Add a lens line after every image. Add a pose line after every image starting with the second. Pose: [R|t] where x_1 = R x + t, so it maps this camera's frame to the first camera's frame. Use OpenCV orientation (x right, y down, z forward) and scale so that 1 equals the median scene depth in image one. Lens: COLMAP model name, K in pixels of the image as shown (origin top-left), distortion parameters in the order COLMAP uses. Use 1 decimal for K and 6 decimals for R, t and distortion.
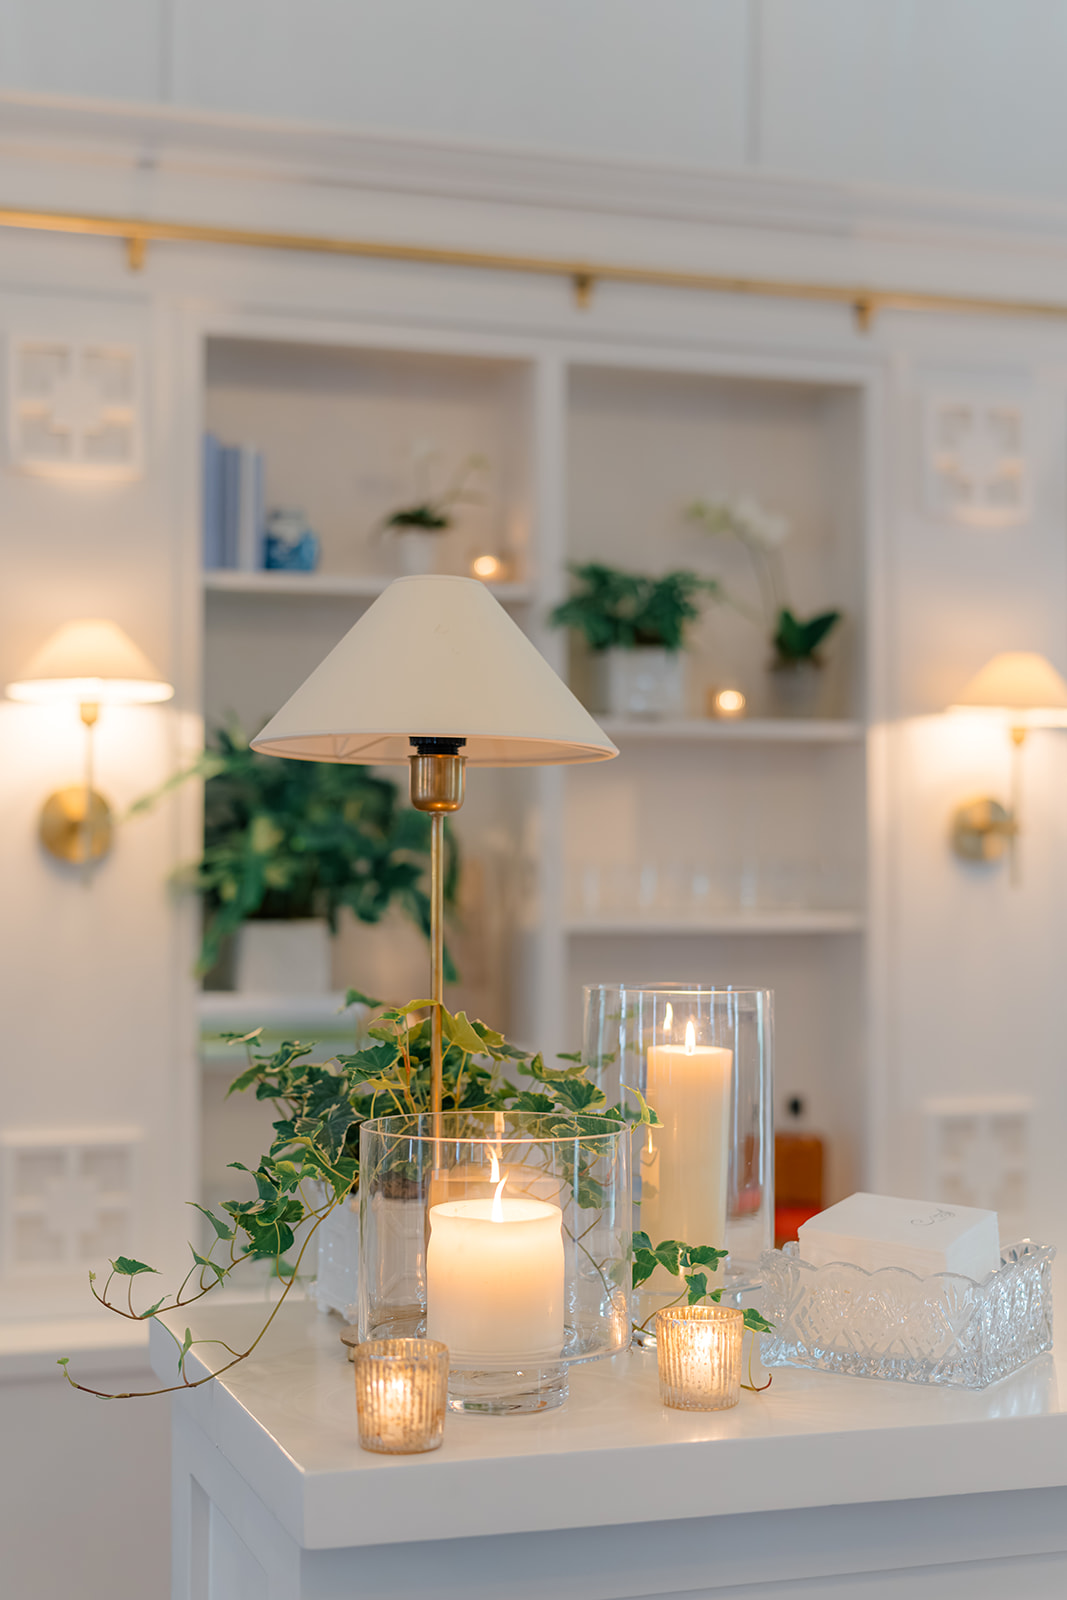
lens RADIAL K [[2286.0, 0, 535.3], [0, 2286.0, 804.8], [0, 0, 1]] dist [-0.001906, 0.000000]
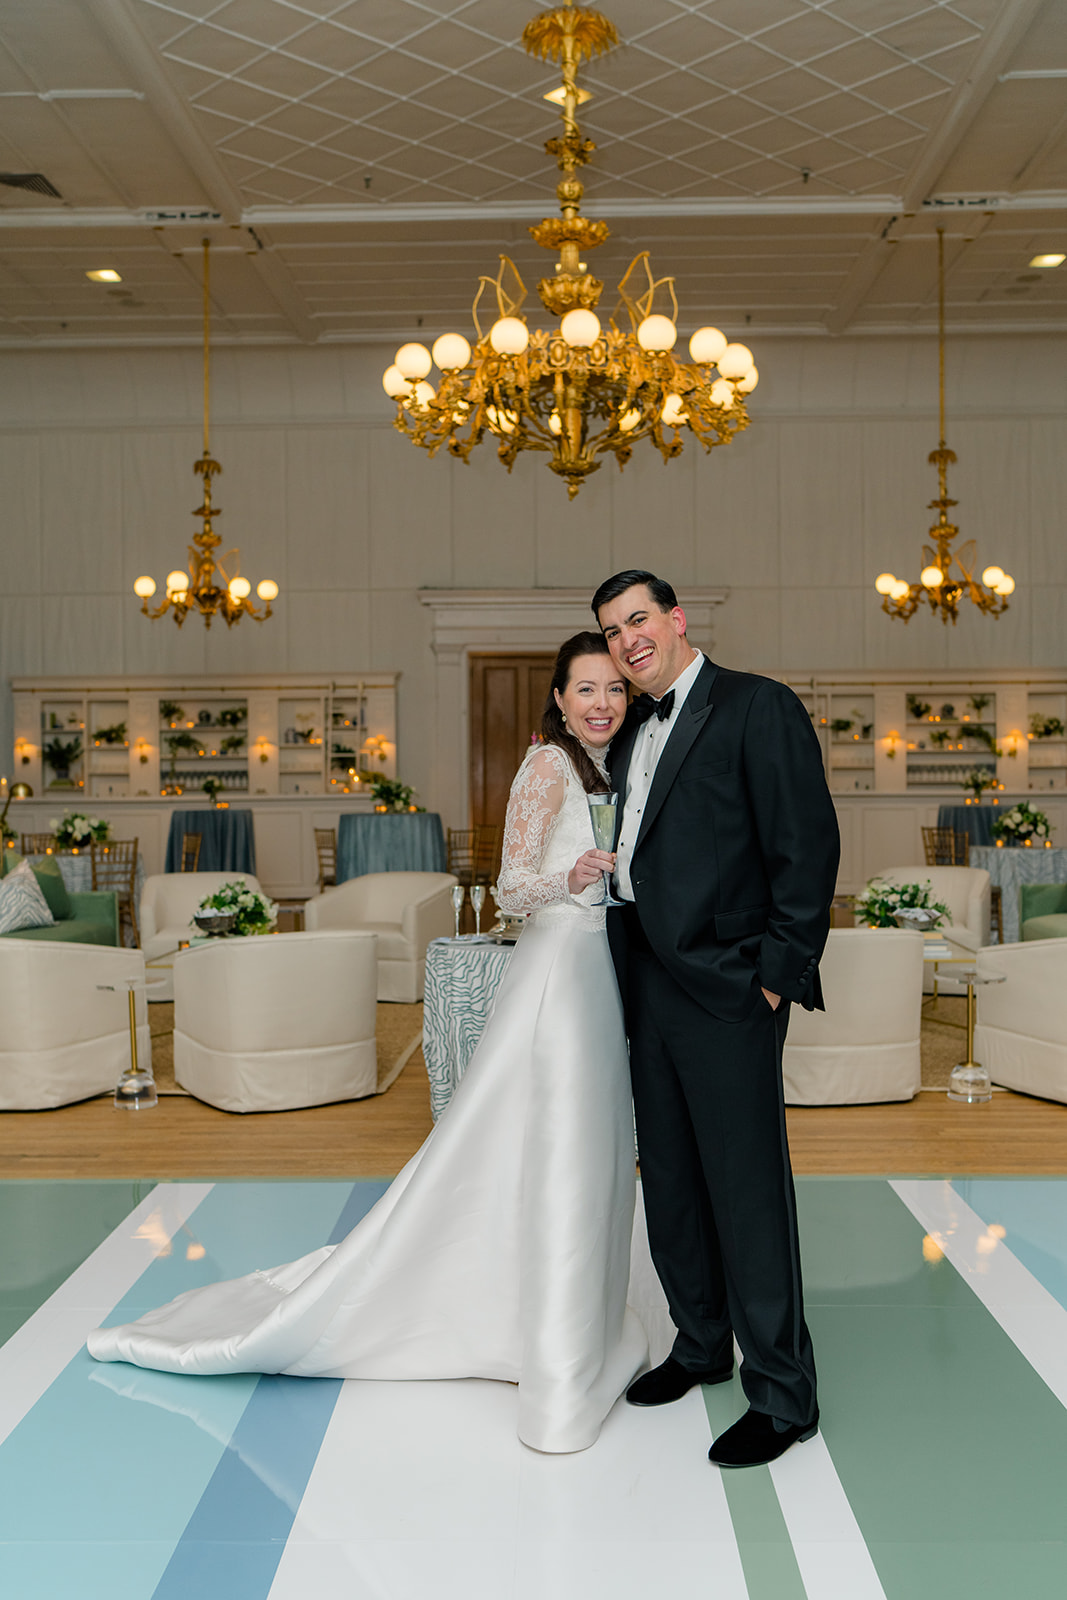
lens RADIAL K [[1565.3, 0, 522.7], [0, 1565.3, 802.7], [0, 0, 1]] dist [-0.046864, 0.000000]
pose [[0.934923, -0.008538, -0.354747, 0.950051], [0.017471, 0.999606, 0.021987, 0.042439], [0.354420, -0.026755, 0.934704, -4.526905]]
